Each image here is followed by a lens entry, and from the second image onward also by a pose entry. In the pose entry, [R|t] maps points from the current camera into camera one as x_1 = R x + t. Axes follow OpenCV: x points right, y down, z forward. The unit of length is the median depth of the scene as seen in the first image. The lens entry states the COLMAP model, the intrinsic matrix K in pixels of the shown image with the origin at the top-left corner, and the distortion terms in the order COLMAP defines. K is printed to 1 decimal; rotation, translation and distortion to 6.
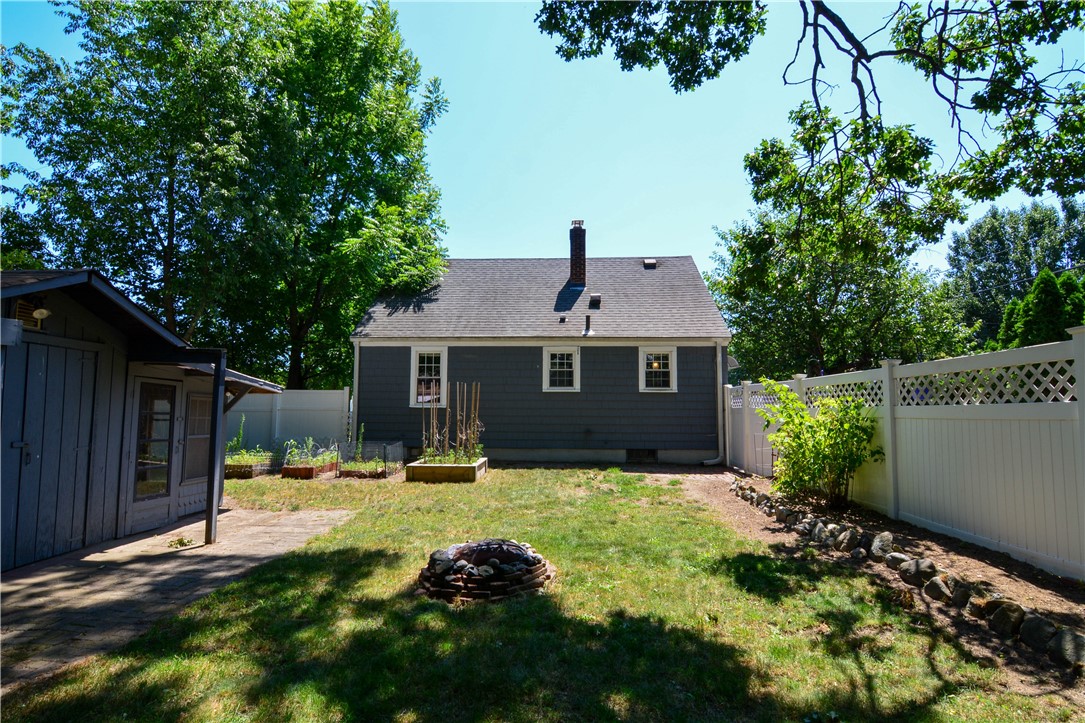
lens RADIAL K [[526.7, 0, 536.3], [0, 526.7, 373.6], [0, 0, 1]] dist [0.000298, -0.015689]
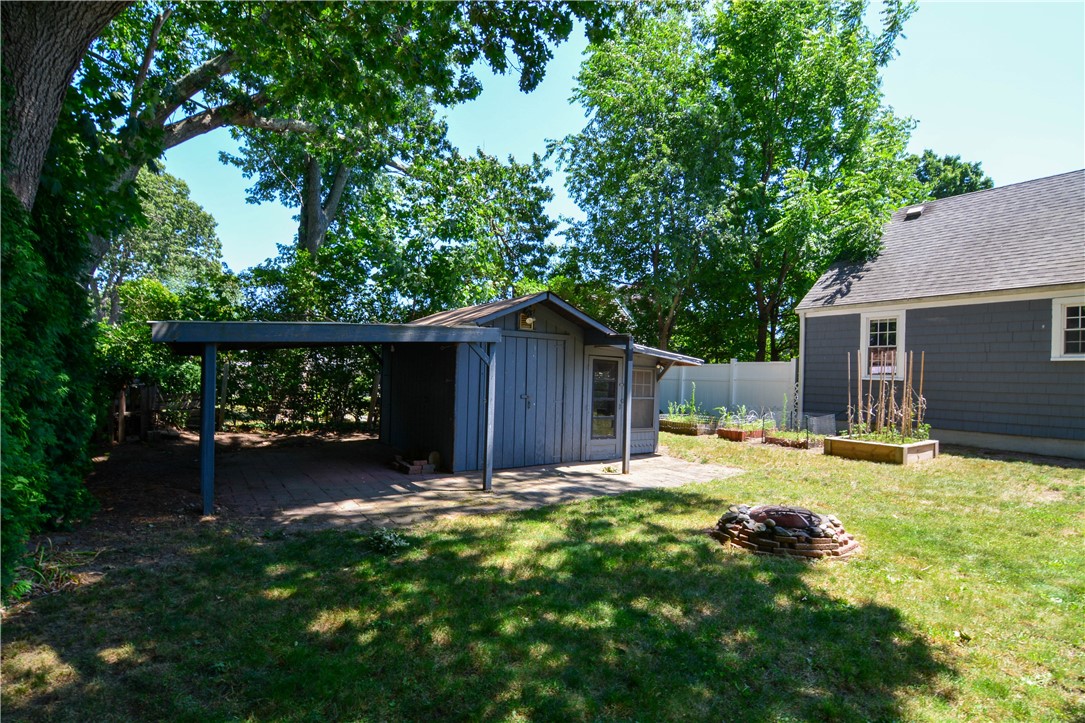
lens RADIAL K [[526.7, 0, 536.3], [0, 526.7, 373.6], [0, 0, 1]] dist [0.000298, -0.015689]
pose [[0.576862, 0.004083, -0.816832, 0.287984], [0.039208, 0.998696, 0.032682, 0.001714], [0.815900, -0.050879, 0.575950, 0.007250]]
